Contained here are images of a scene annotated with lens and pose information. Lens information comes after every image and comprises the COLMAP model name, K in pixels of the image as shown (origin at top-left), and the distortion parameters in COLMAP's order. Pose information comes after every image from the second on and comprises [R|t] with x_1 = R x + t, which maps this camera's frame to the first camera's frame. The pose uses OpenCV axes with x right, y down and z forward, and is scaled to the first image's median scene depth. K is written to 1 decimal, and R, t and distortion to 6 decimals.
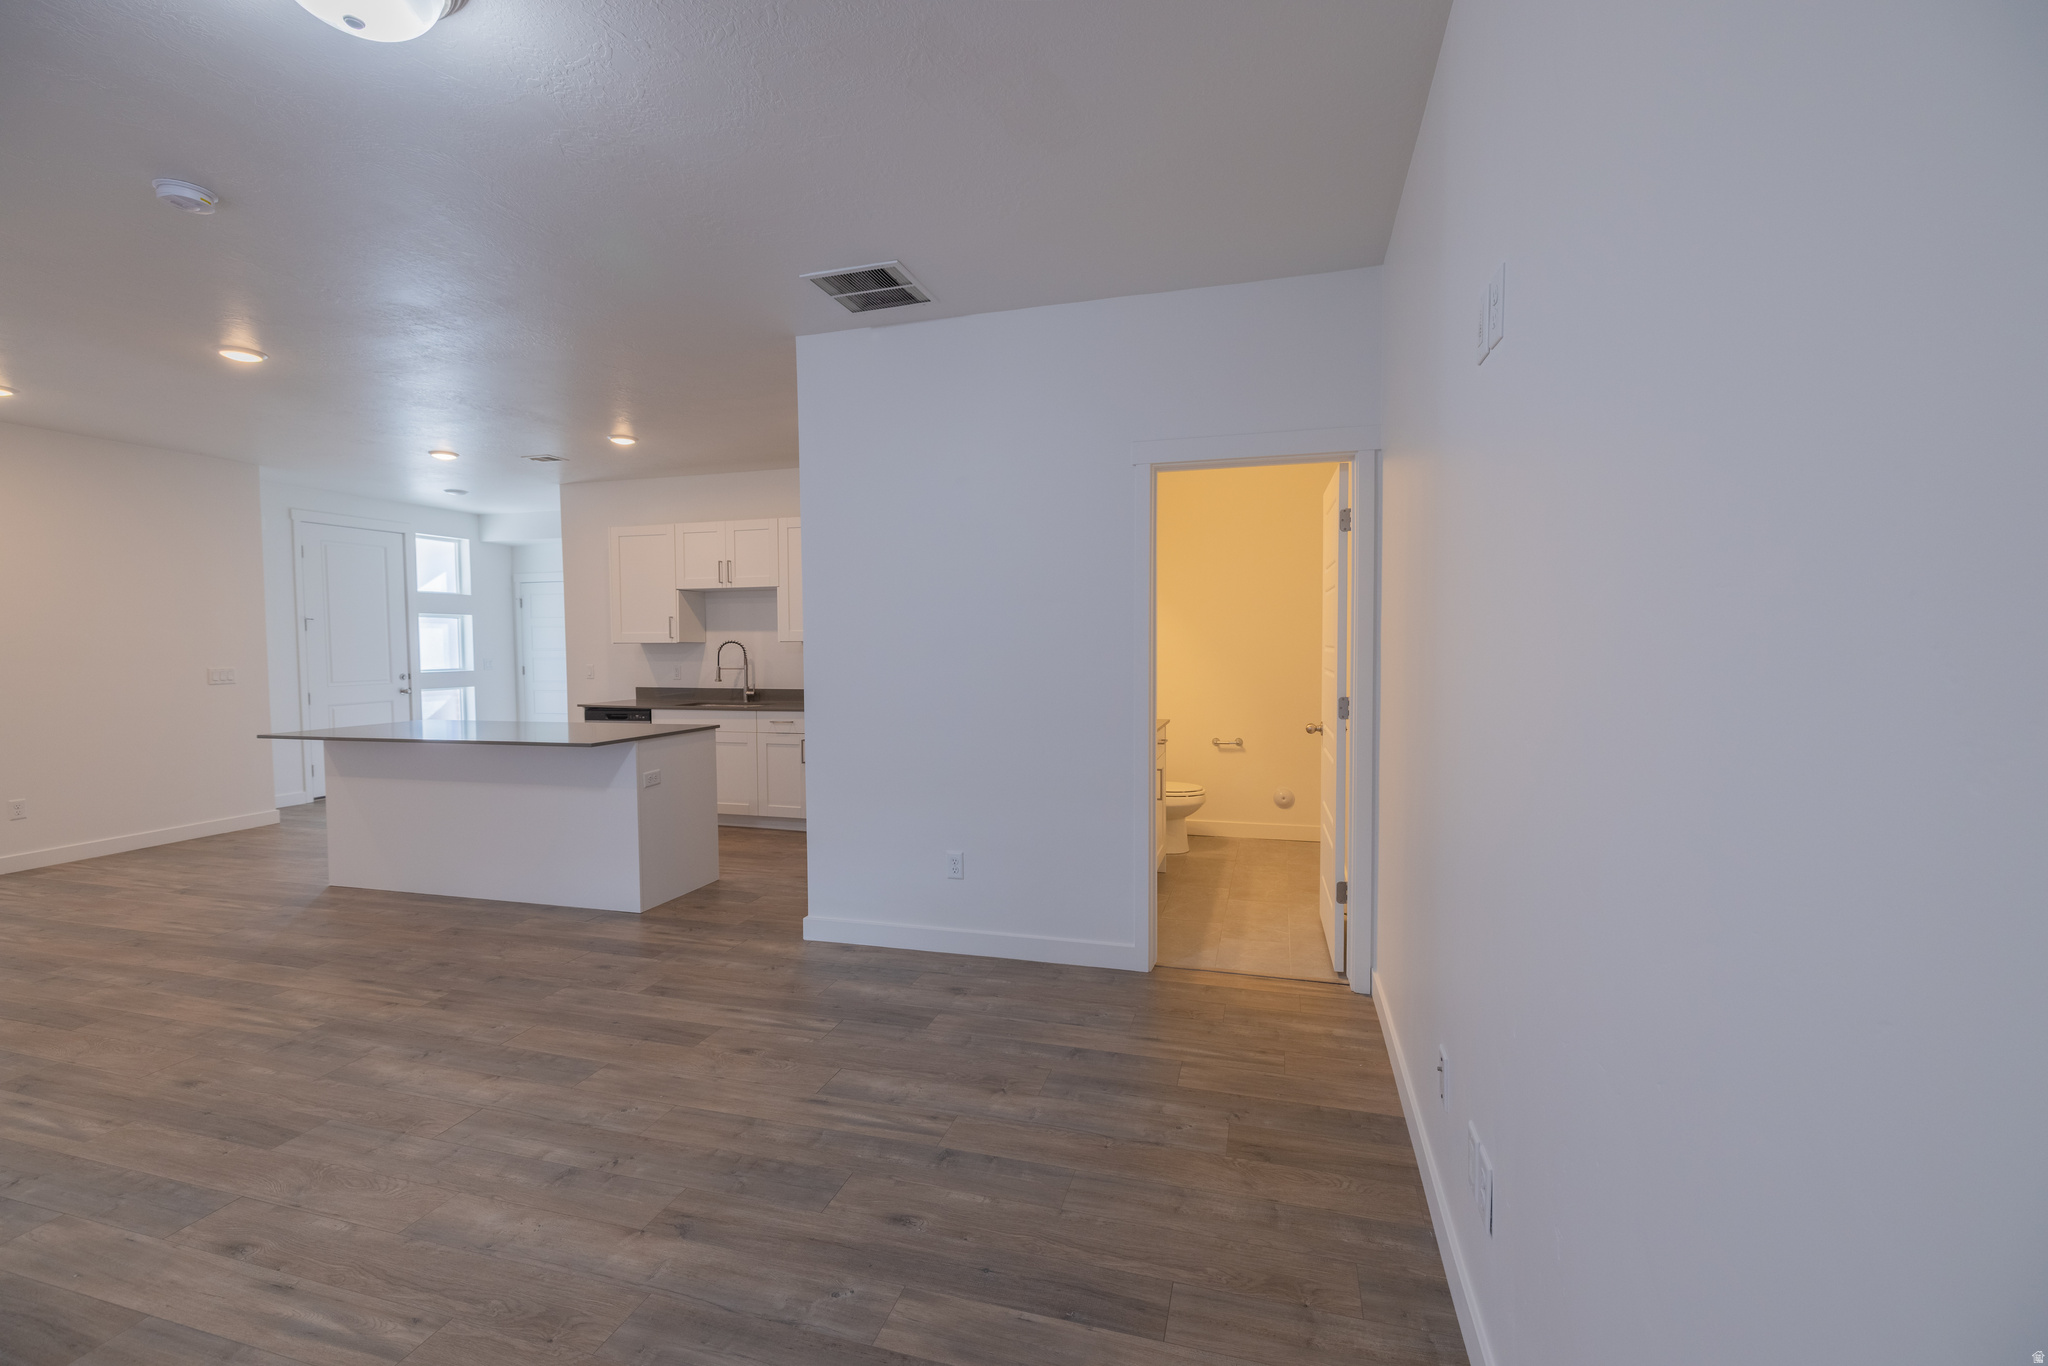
lens RADIAL K [[863.5, 0, 1024.9], [0, 863.5, 671.0], [0, 0, 1]] dist [-0.000445, 0.000323]
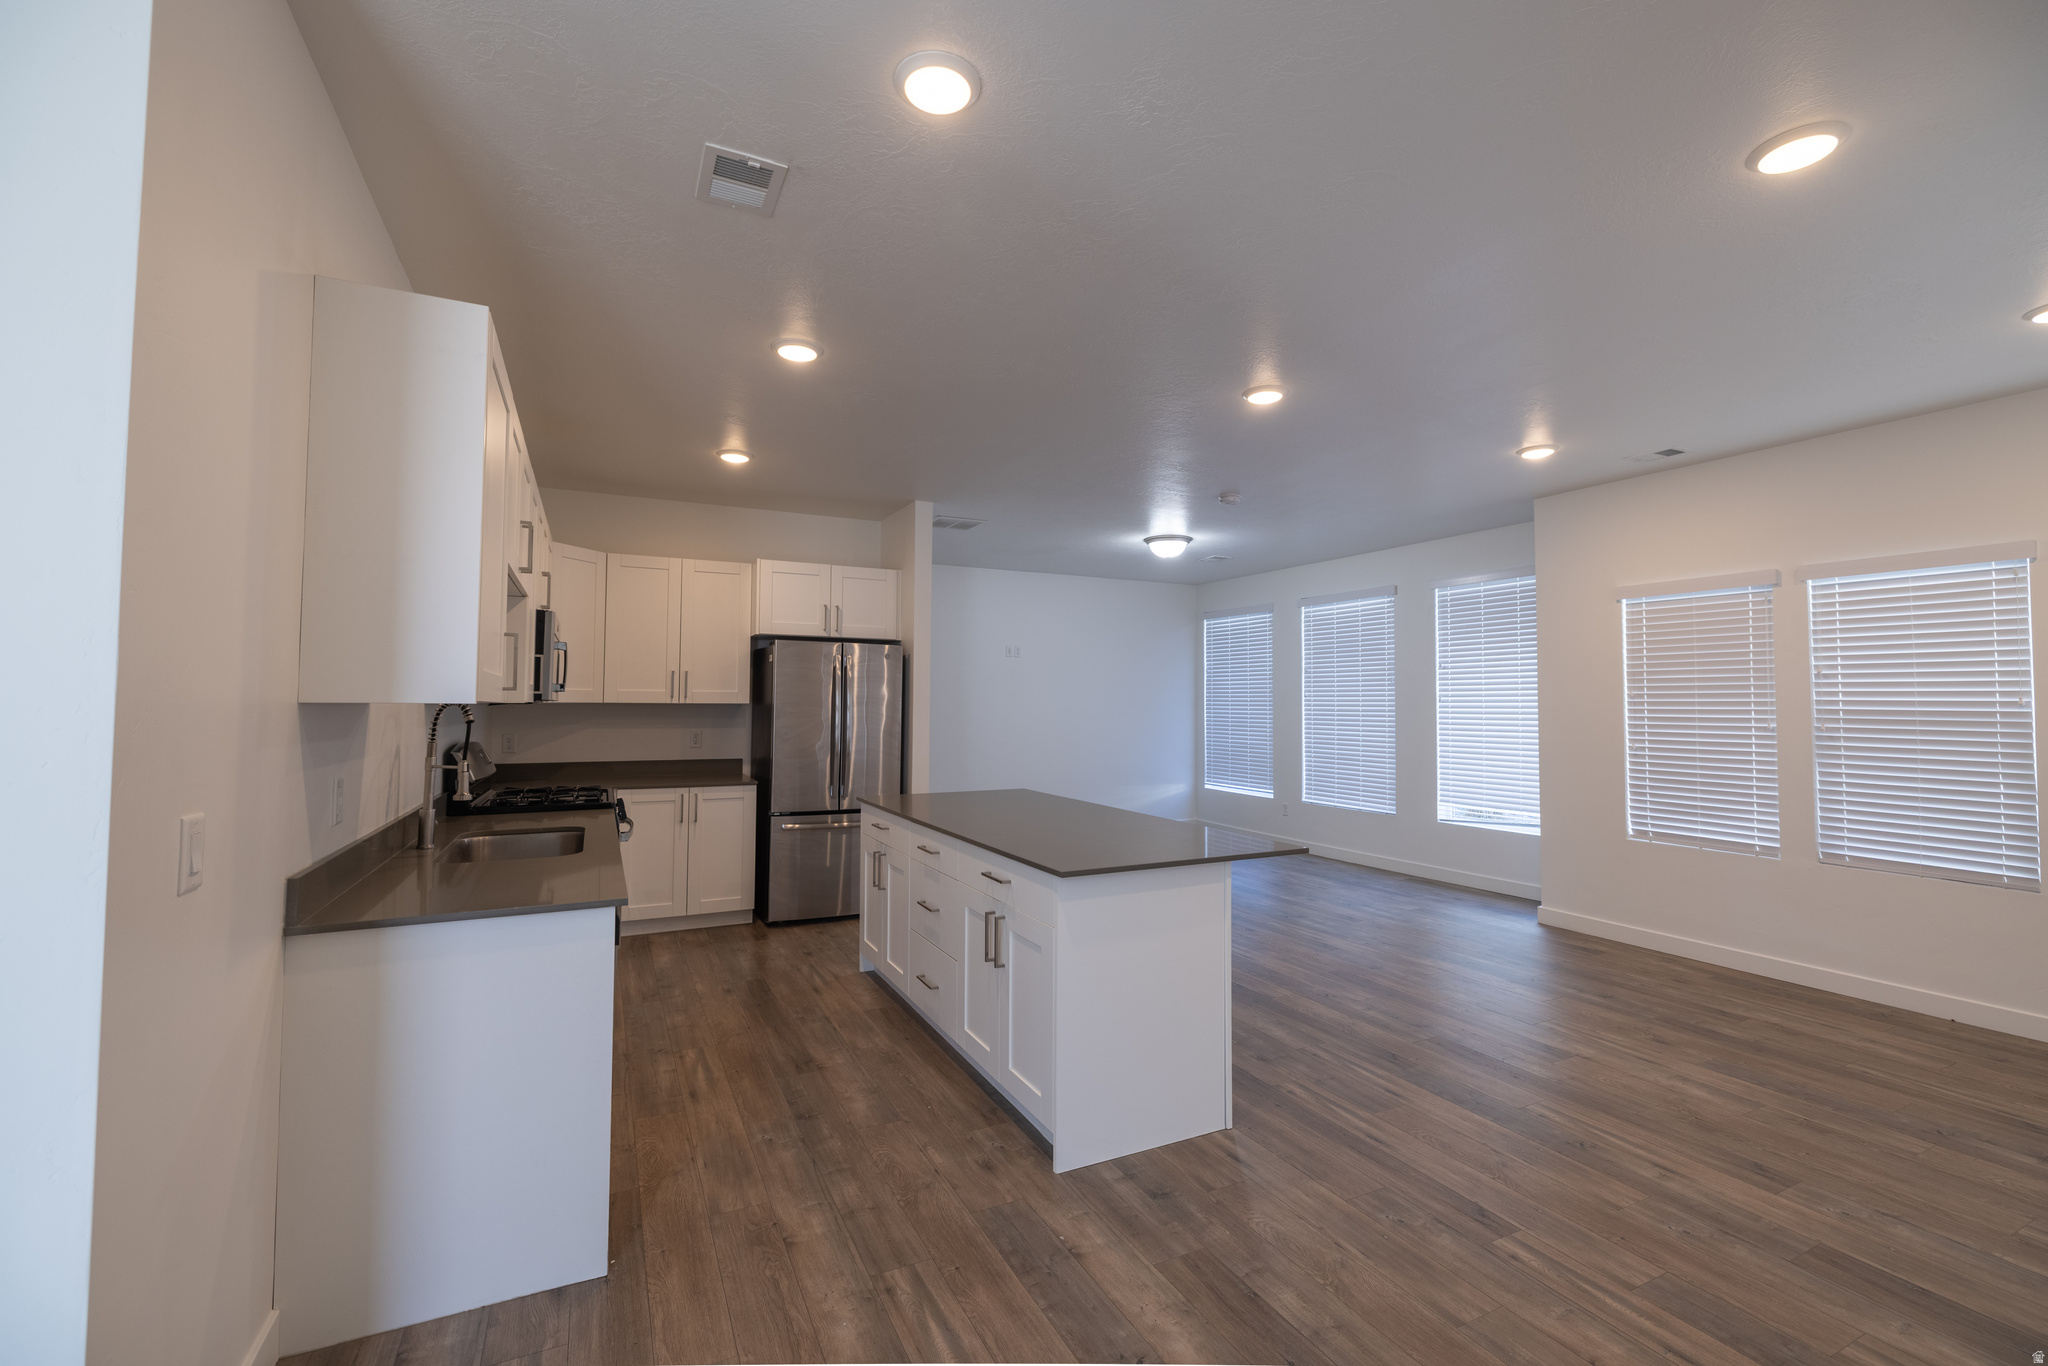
lens RADIAL K [[863.5, 0, 1024.9], [0, 863.5, 671.0], [0, 0, 1]] dist [-0.000445, 0.000323]
pose [[-0.678550, 0.032594, 0.733831, -1.547466], [0.024462, 0.999464, -0.021773, -0.061180], [-0.734147, 0.003177, -0.678983, 2.013720]]
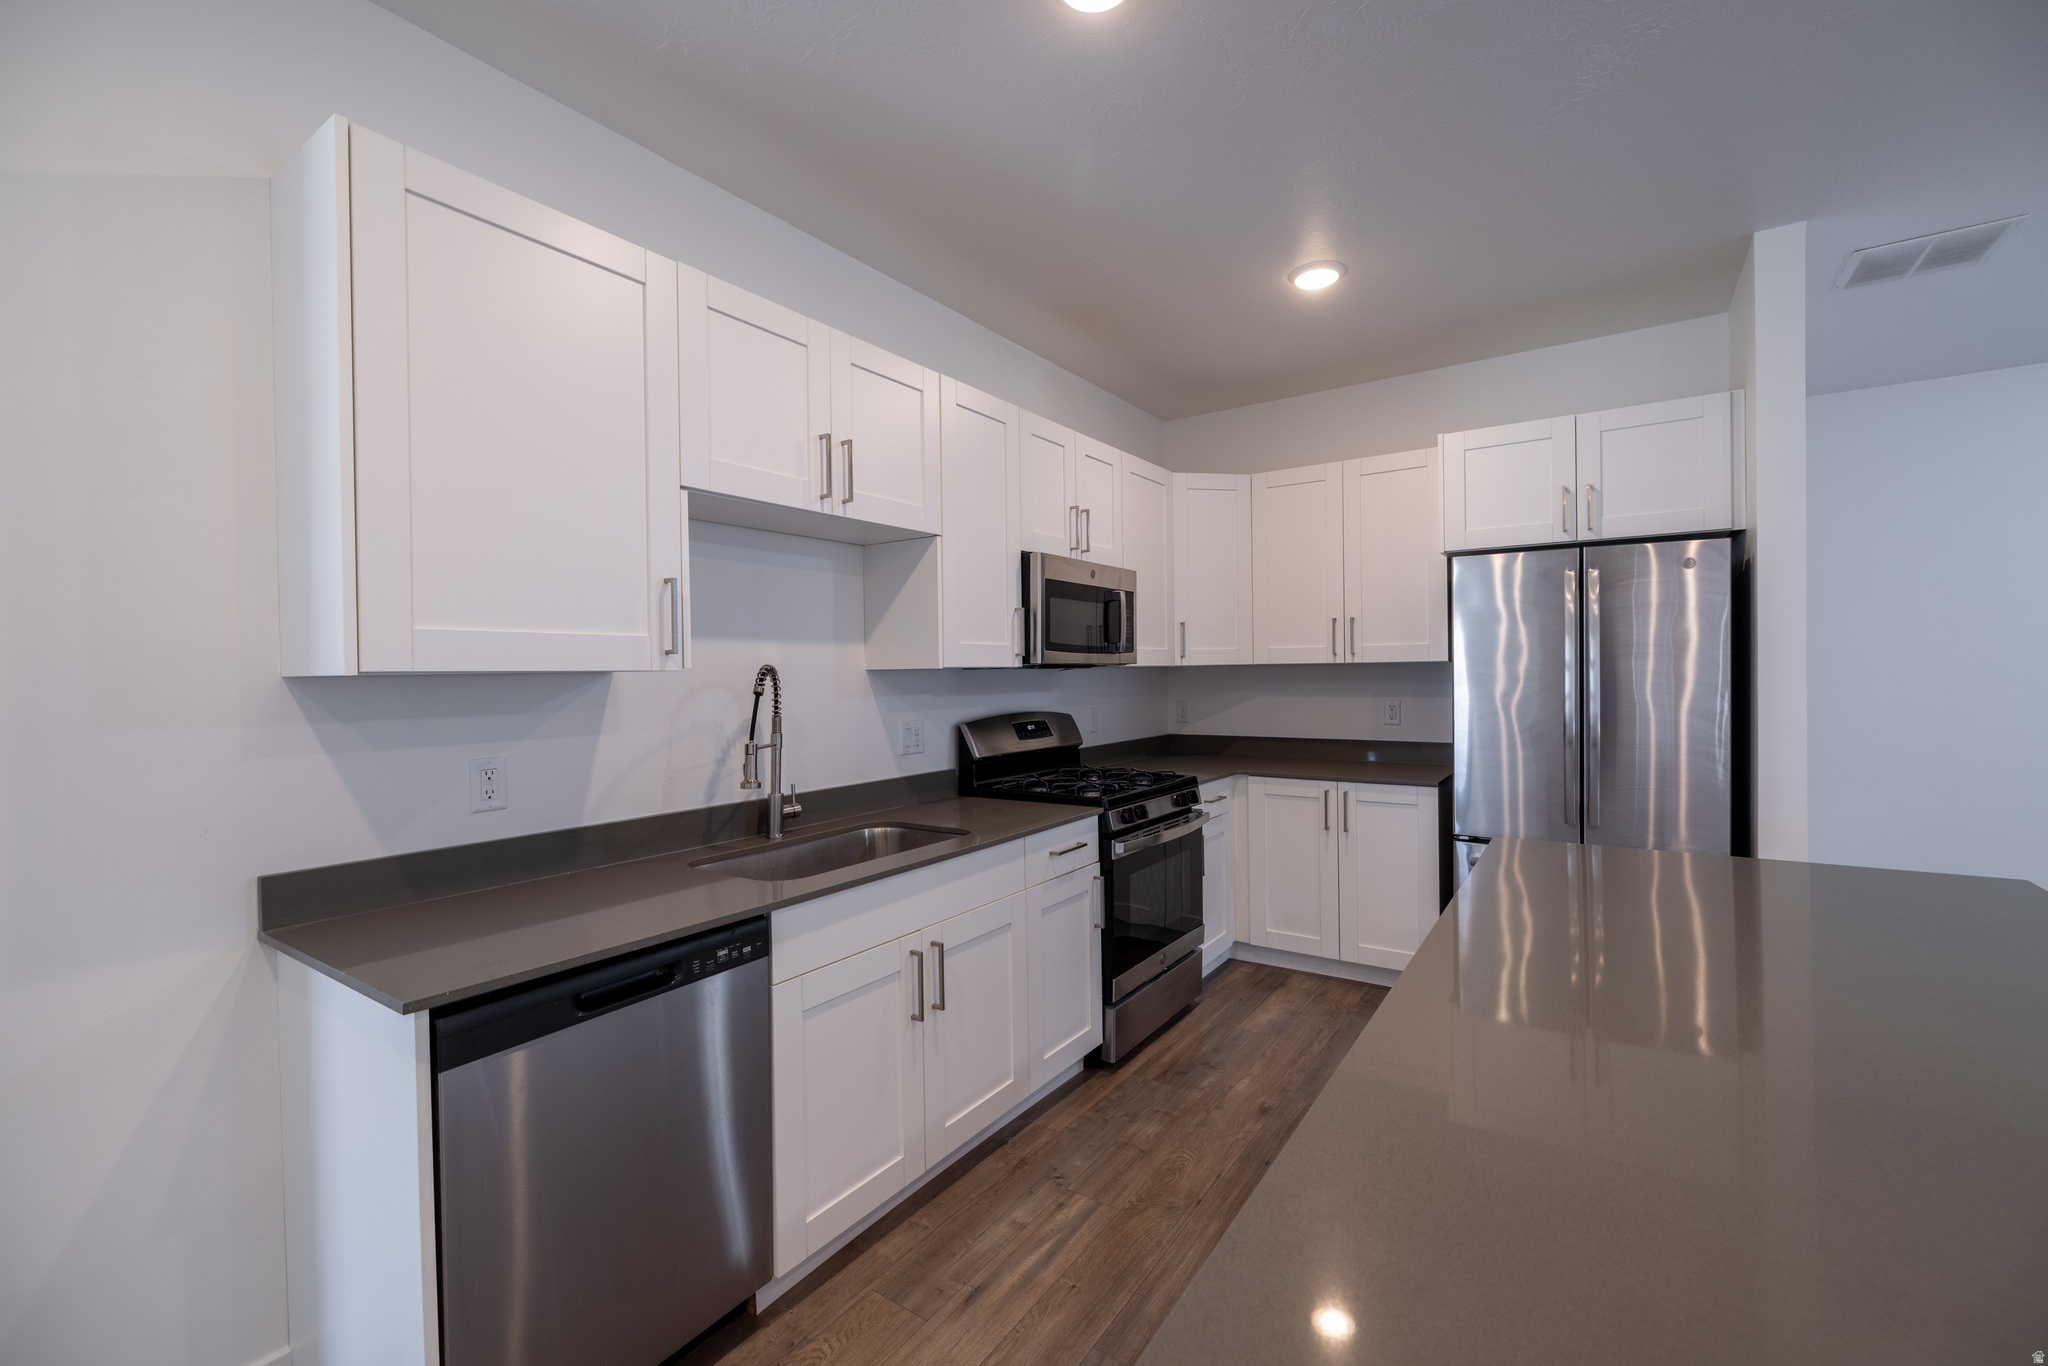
lens RADIAL K [[857.7, 0, 1029.8], [0, 857.7, 677.9], [0, 0, 1]] dist [0.000094, -0.000245]
pose [[0.311013, -0.005241, 0.950391, -1.183509], [0.044960, 0.998946, -0.009204, -0.041600], [-0.949342, 0.045592, 0.310921, 1.478926]]
